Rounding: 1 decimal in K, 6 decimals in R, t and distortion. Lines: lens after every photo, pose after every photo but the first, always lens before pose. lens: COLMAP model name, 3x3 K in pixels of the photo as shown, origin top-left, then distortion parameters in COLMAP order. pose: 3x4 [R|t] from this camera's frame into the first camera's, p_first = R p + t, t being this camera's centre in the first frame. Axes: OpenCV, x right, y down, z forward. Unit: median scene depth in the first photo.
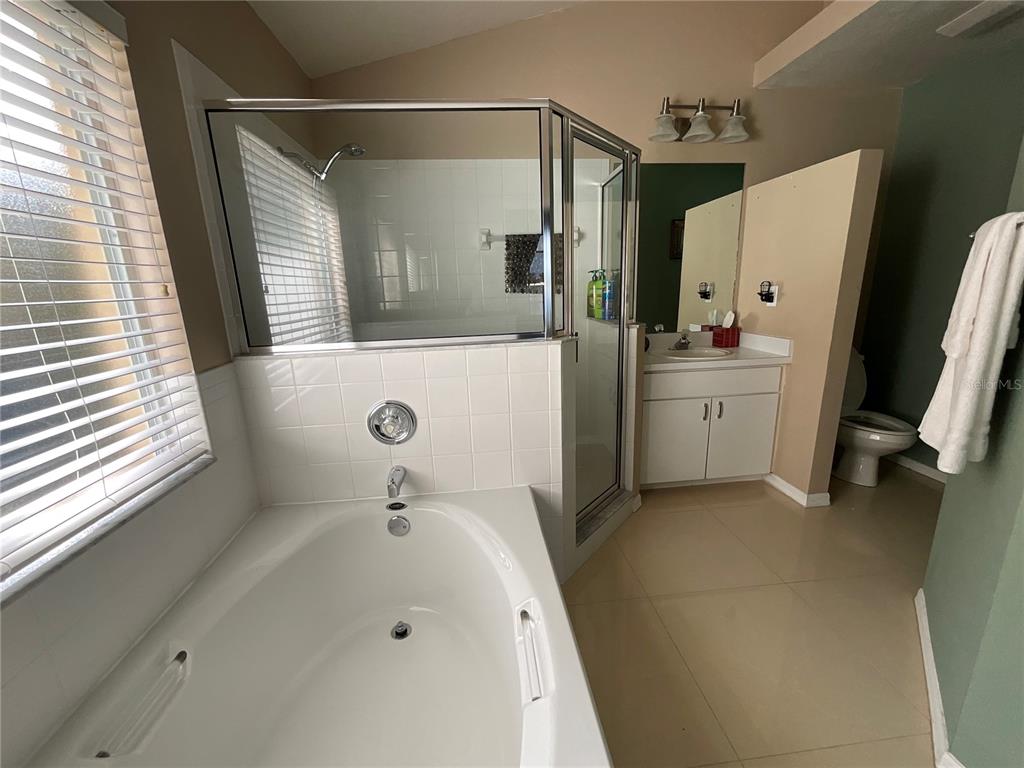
lens RADIAL K [[414.9, 0, 512.0], [0, 414.9, 384.0], [0, 0, 1]] dist [-0.003073, 0.000373]
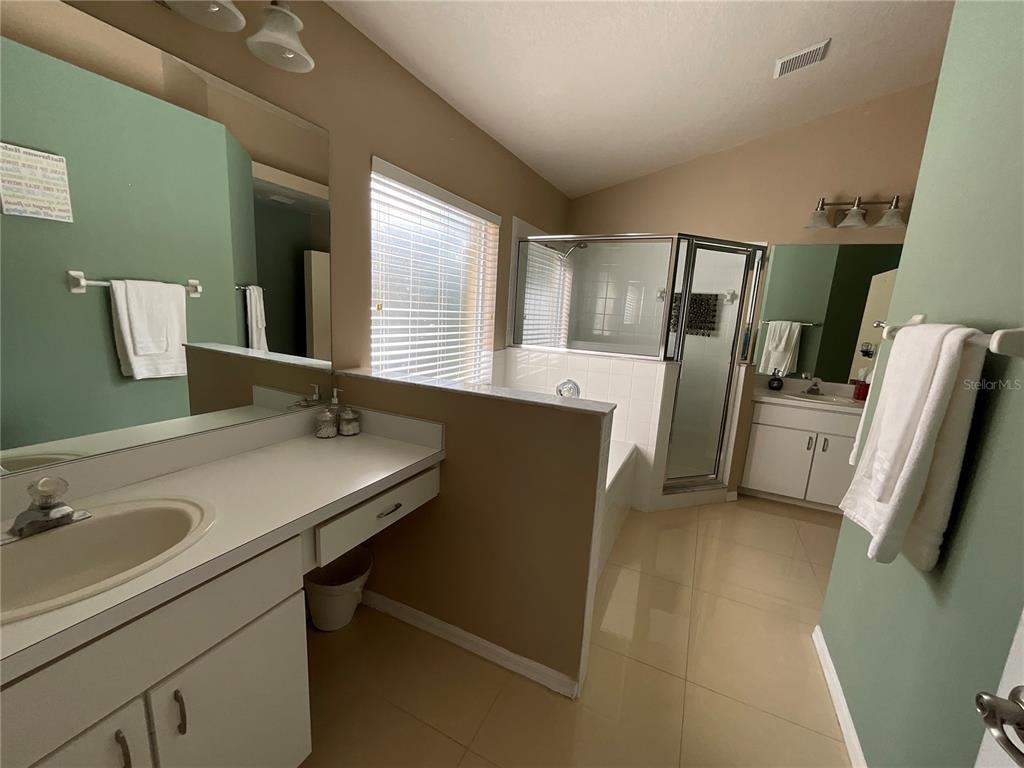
lens RADIAL K [[414.9, 0, 512.0], [0, 414.9, 384.0], [0, 0, 1]] dist [-0.003073, 0.000373]
pose [[0.850711, 0.173977, -0.496007, 0.291868], [-0.203557, 0.979046, -0.005718, 0.082198], [0.484619, 0.105830, 0.868300, -0.535327]]
